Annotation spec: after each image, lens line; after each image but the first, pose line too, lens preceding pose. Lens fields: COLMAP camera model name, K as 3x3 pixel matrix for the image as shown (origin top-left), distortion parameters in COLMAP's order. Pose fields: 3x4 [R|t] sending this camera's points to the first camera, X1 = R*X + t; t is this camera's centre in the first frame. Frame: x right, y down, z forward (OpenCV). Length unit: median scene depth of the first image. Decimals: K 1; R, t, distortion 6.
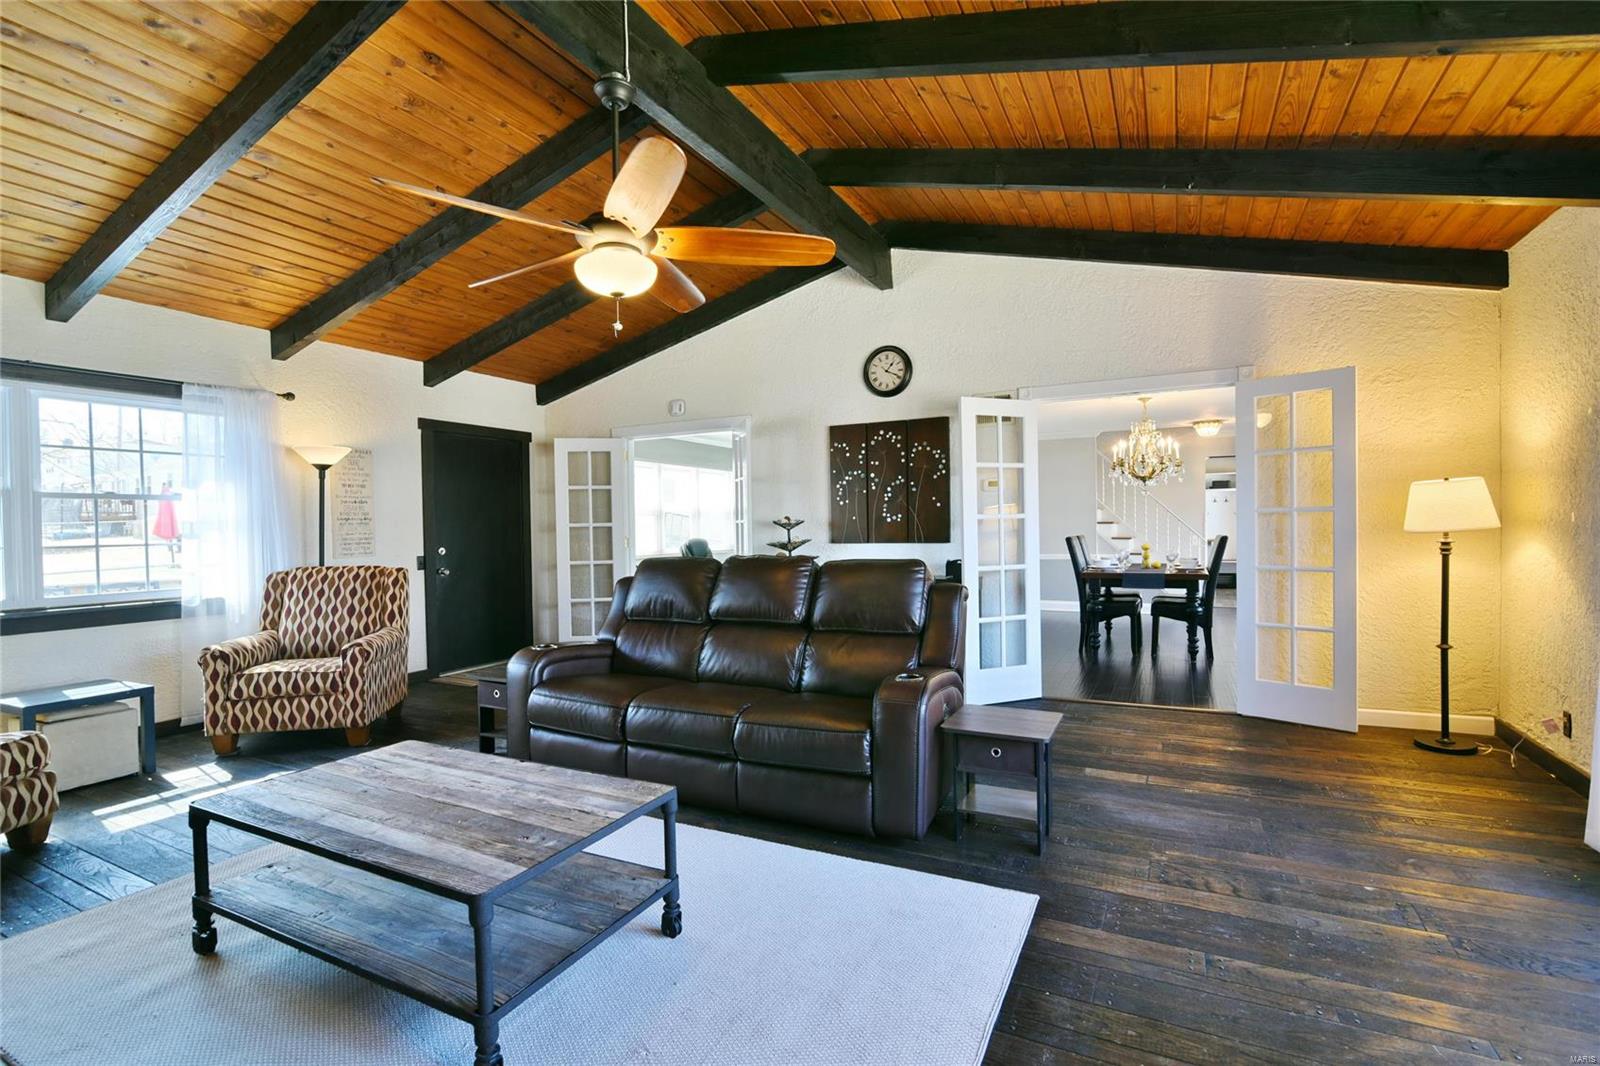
lens RADIAL K [[743.8, 0, 795.5], [0, 743.8, 534.2], [0, 0, 1]] dist [-0.016724, 0.000378]
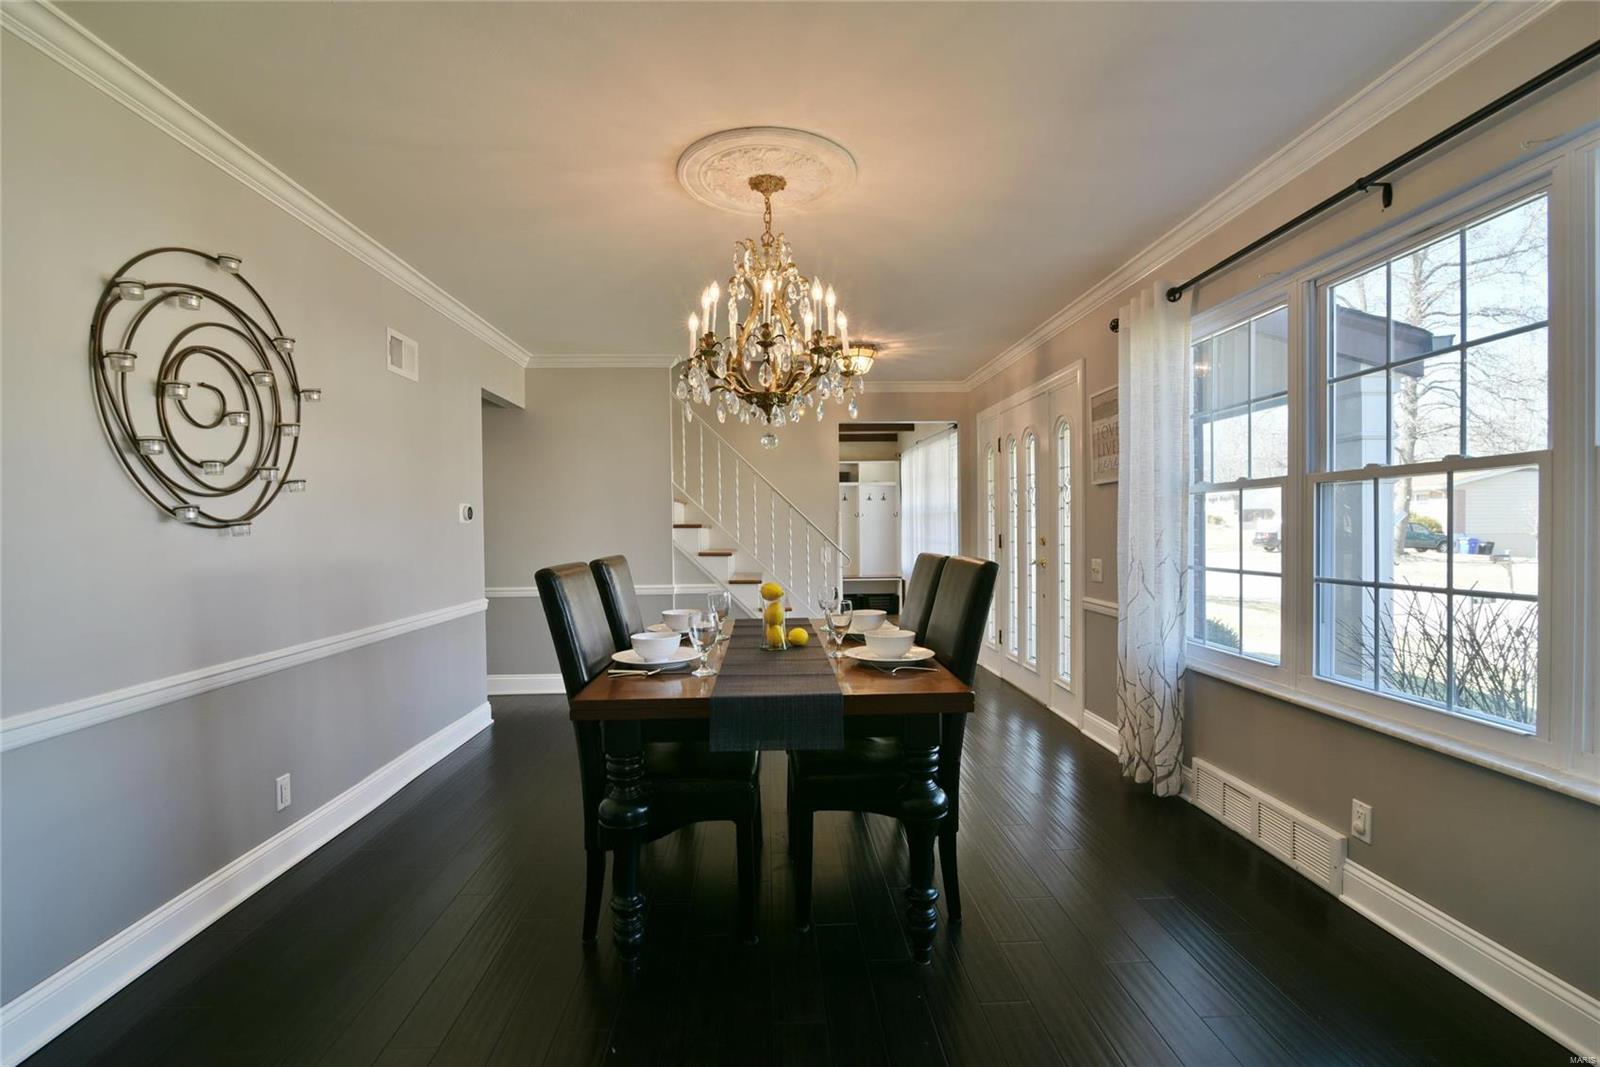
lens RADIAL K [[743.8, 0, 798.4], [0, 743.8, 531.5], [0, 0, 1]] dist [-0.016724, 0.000378]
pose [[0.868738, 0.001073, 0.495271, 0.383407], [0.003032, 0.999967, -0.007485, -0.012336], [-0.495263, 0.008005, 0.868706, 0.852086]]
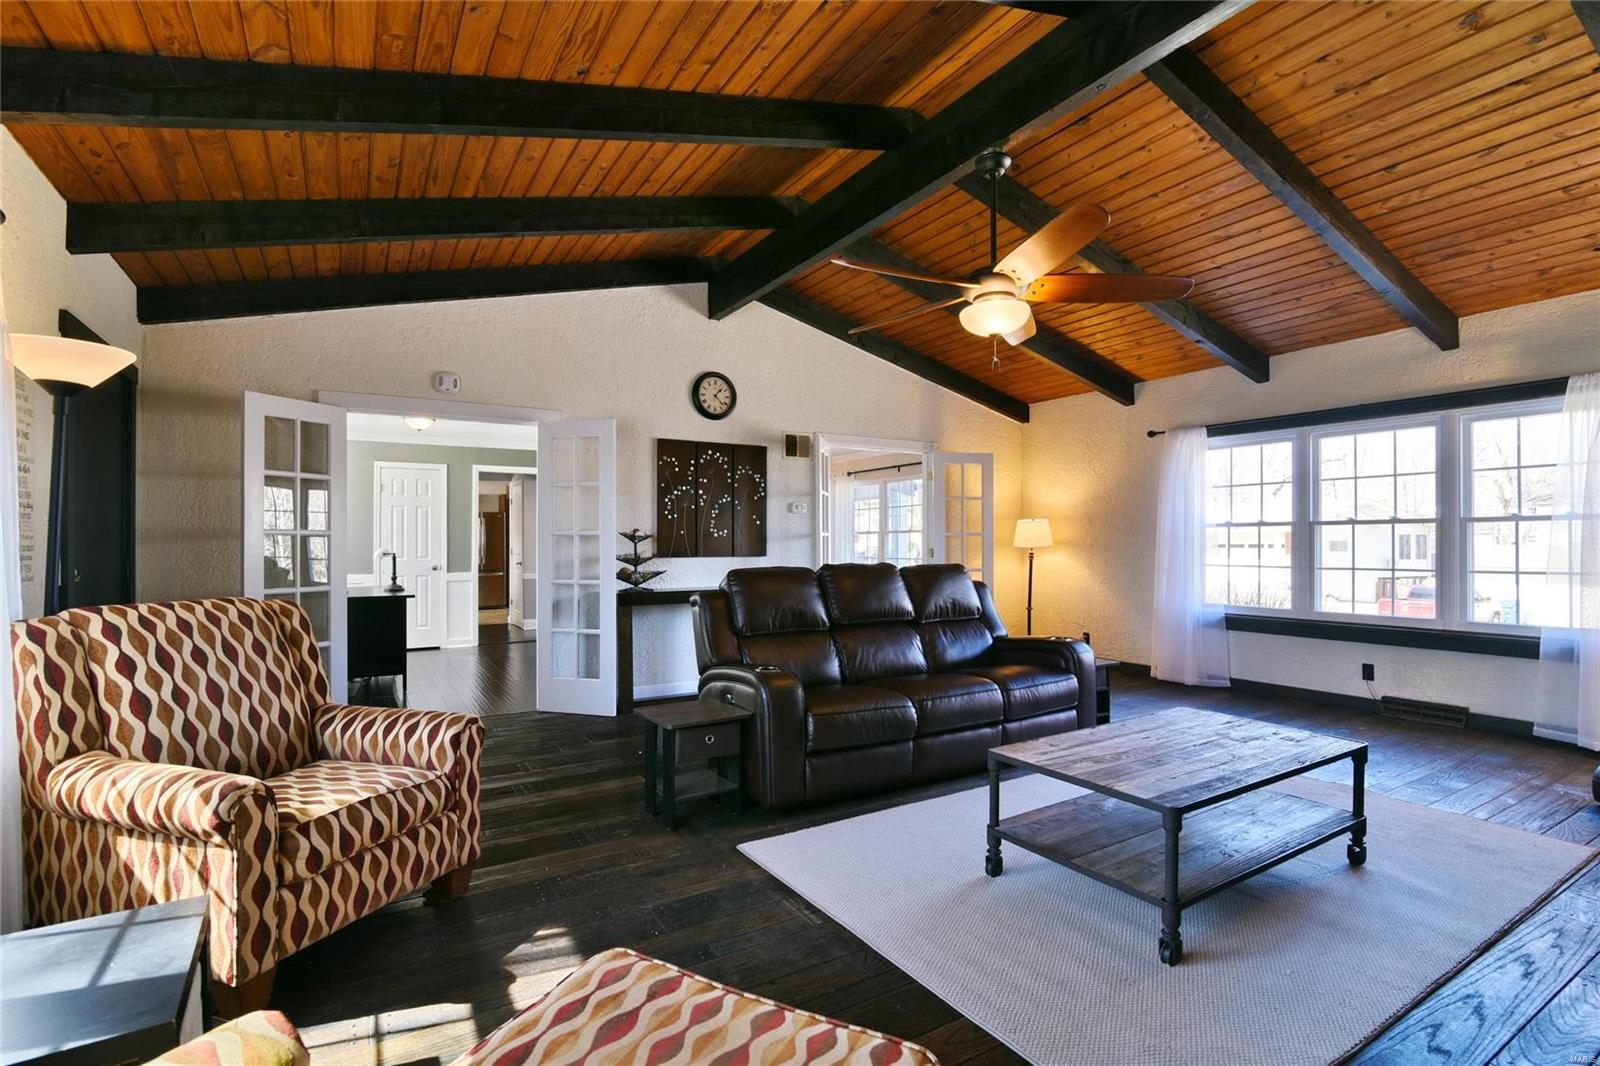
lens RADIAL K [[743.8, 0, 794.4], [0, 743.8, 542.3], [0, 0, 1]] dist [-0.016724, 0.000378]
pose [[0.521850, 0.015523, 0.852896, -0.732361], [0.005881, 0.999745, -0.021795, 0.015337], [-0.853017, 0.016389, 0.521626, 0.352896]]
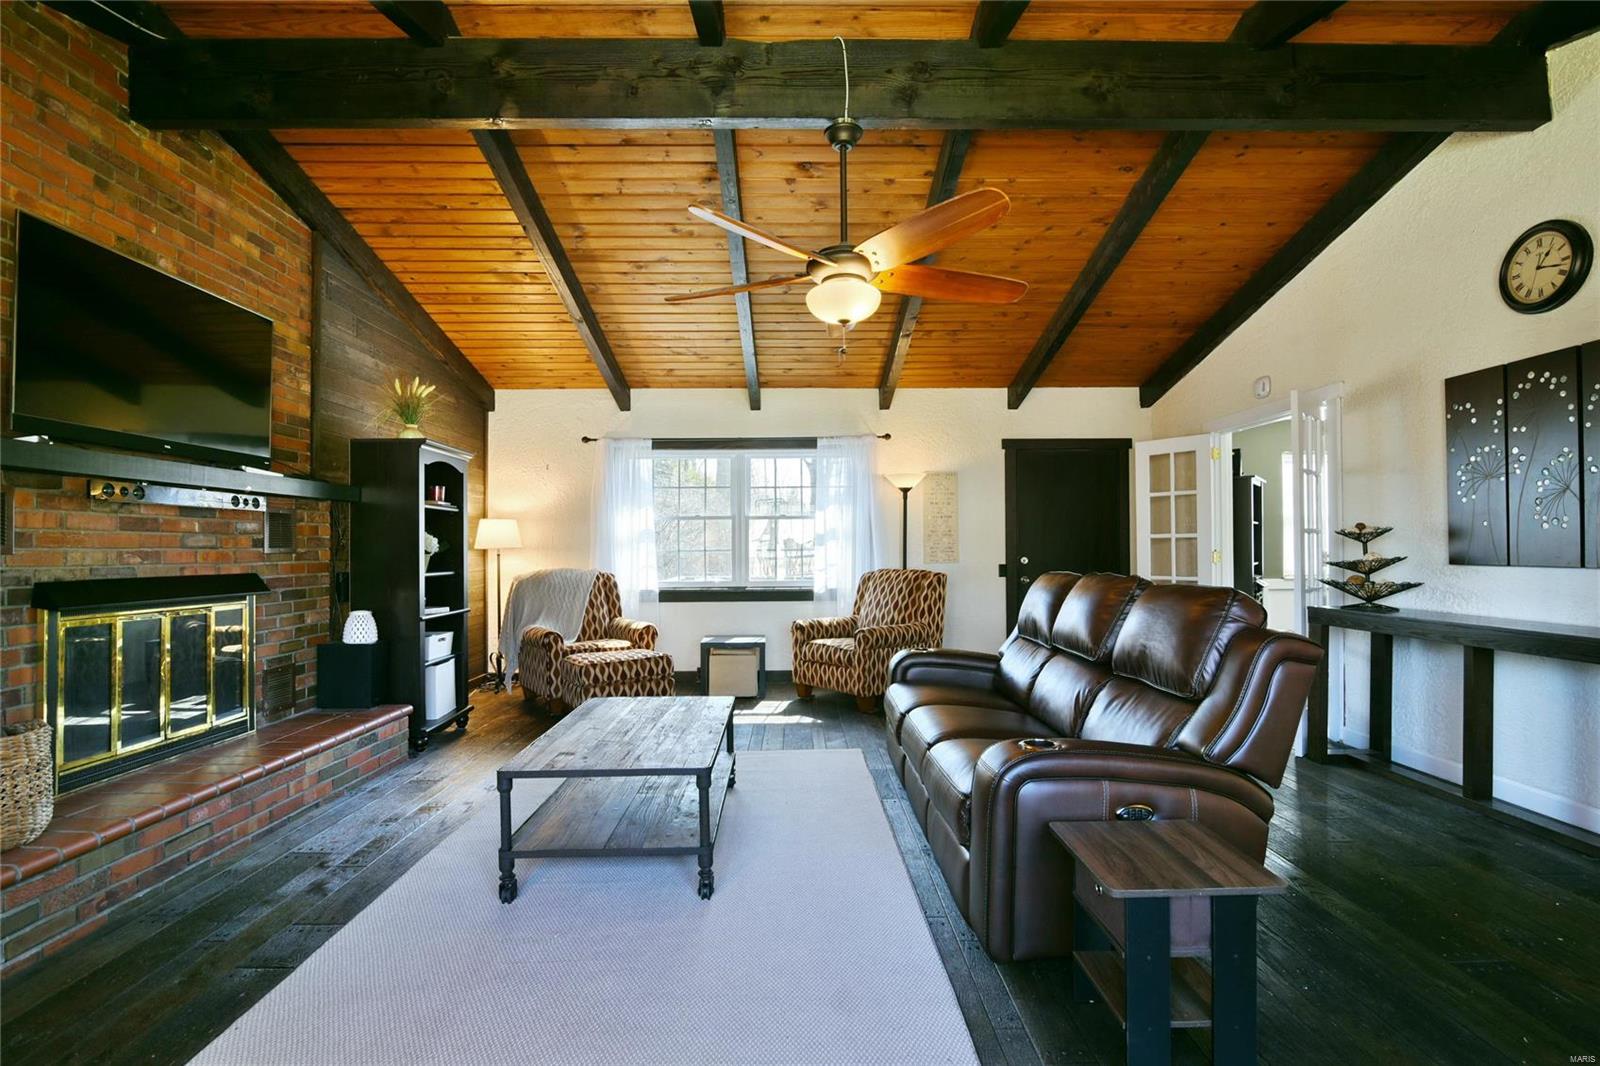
lens RADIAL K [[743.8, 0, 790.5], [0, 743.8, 539.8], [0, 0, 1]] dist [-0.016724, 0.000378]
pose [[0.465232, 0.002689, -0.885185, 0.357231], [-0.008759, 0.999960, -0.001566, -0.002685], [0.885145, 0.008482, 0.465237, 0.227265]]
